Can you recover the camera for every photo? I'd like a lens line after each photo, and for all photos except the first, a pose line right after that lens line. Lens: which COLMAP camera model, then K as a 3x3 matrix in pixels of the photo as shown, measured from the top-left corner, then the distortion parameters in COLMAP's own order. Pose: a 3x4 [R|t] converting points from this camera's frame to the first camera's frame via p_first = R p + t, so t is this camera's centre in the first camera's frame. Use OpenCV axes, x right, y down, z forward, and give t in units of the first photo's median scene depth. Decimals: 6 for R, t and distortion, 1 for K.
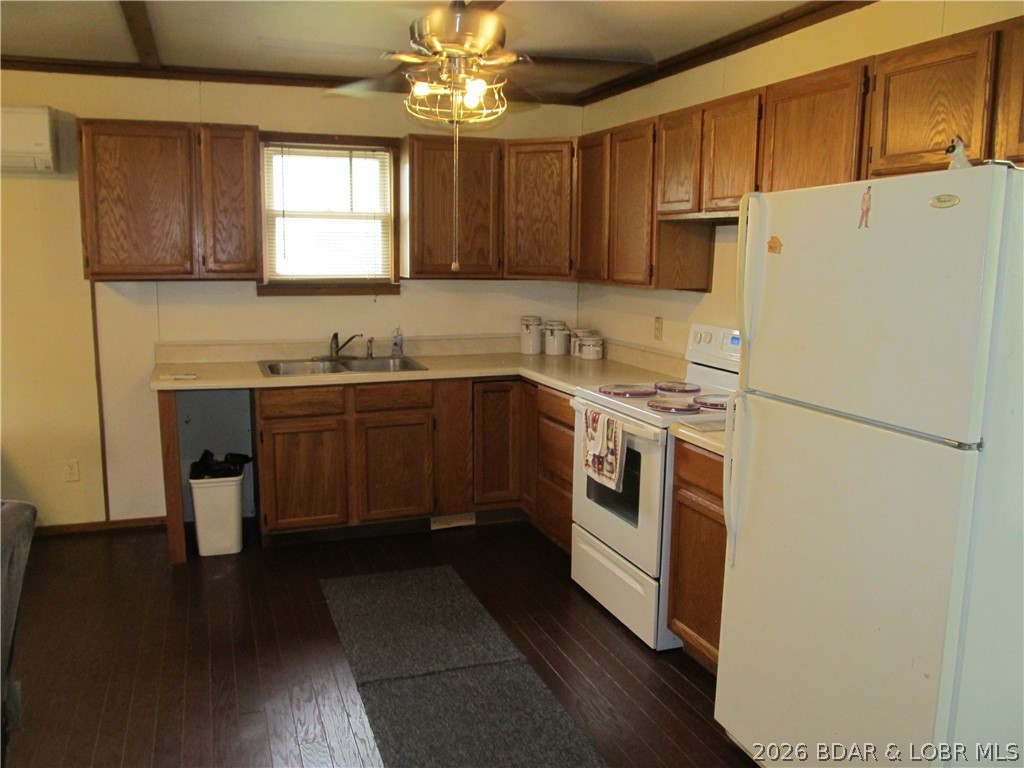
lens RADIAL K [[850.0, 0, 512.2], [0, 850.0, 382.4], [0, 0, 1]] dist [-0.066567, 0.047037]
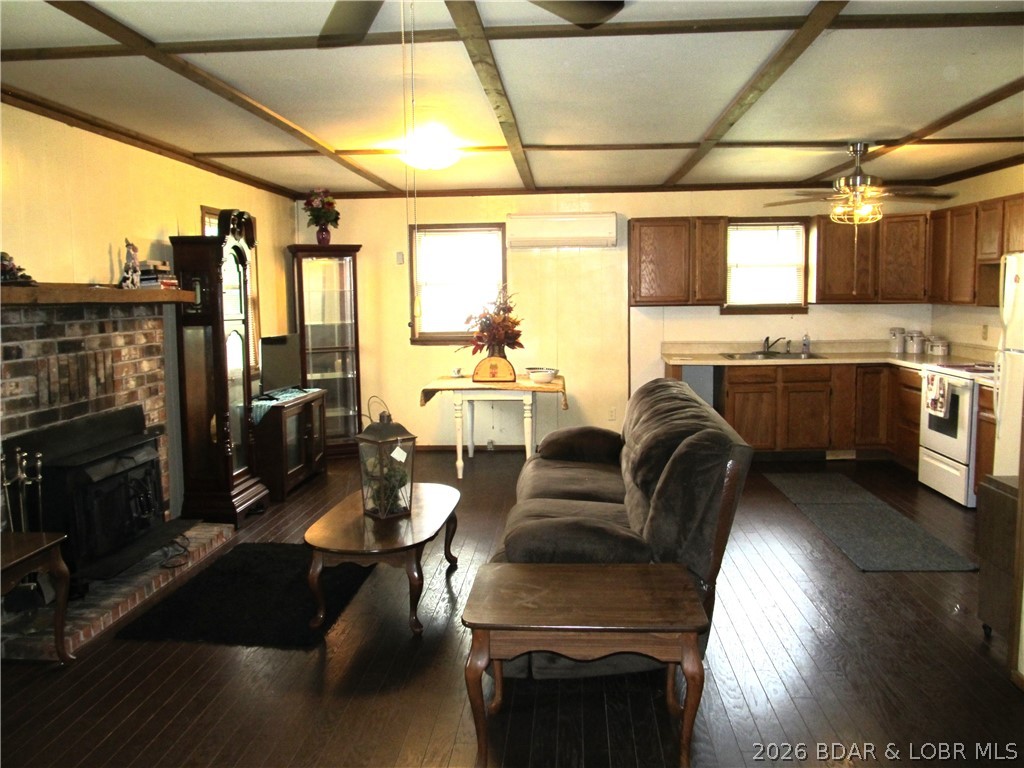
lens RADIAL K [[850.0, 0, 511.7], [0, 850.0, 382.8], [0, 0, 1]] dist [-0.066567, 0.047037]
pose [[0.914401, 0.018795, -0.404372, 0.001826], [-0.036333, 0.998700, -0.035739, 0.118014], [0.403175, 0.047372, 0.913896, -0.762386]]
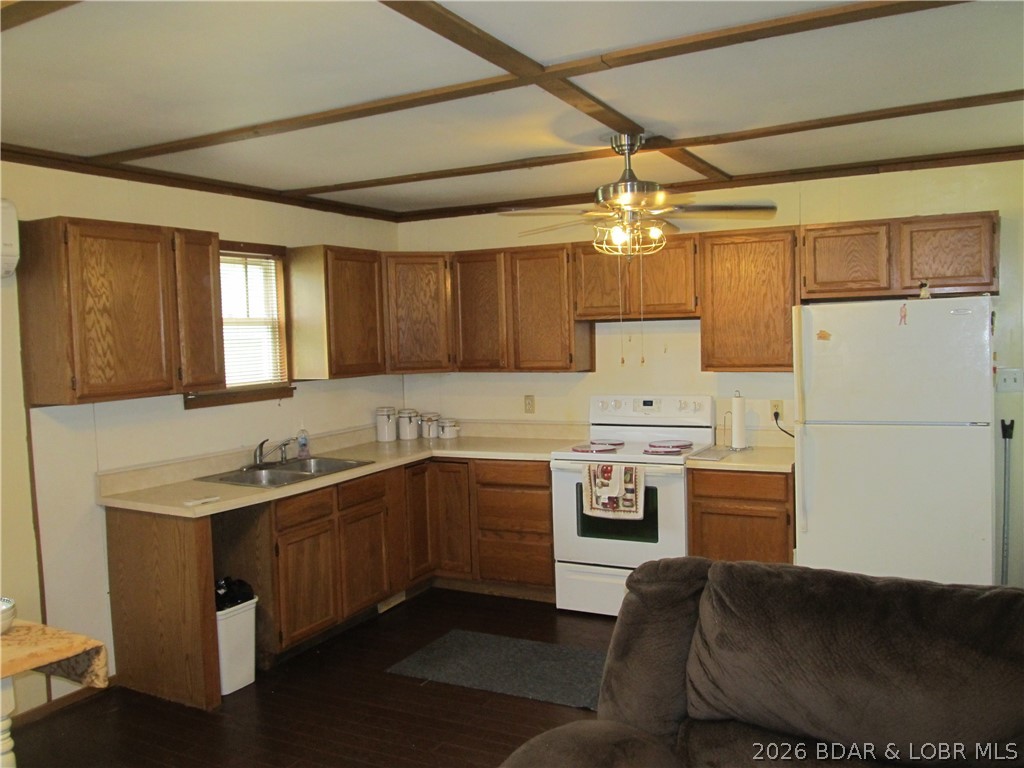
lens RADIAL K [[850.0, 0, 512.2], [0, 850.0, 378.2], [0, 0, 1]] dist [-0.066567, 0.047037]
pose [[0.741794, -0.069638, 0.667003, -0.716377], [0.141268, 0.988503, -0.053904, -0.039375], [-0.655581, 0.134211, 0.743103, 0.078222]]
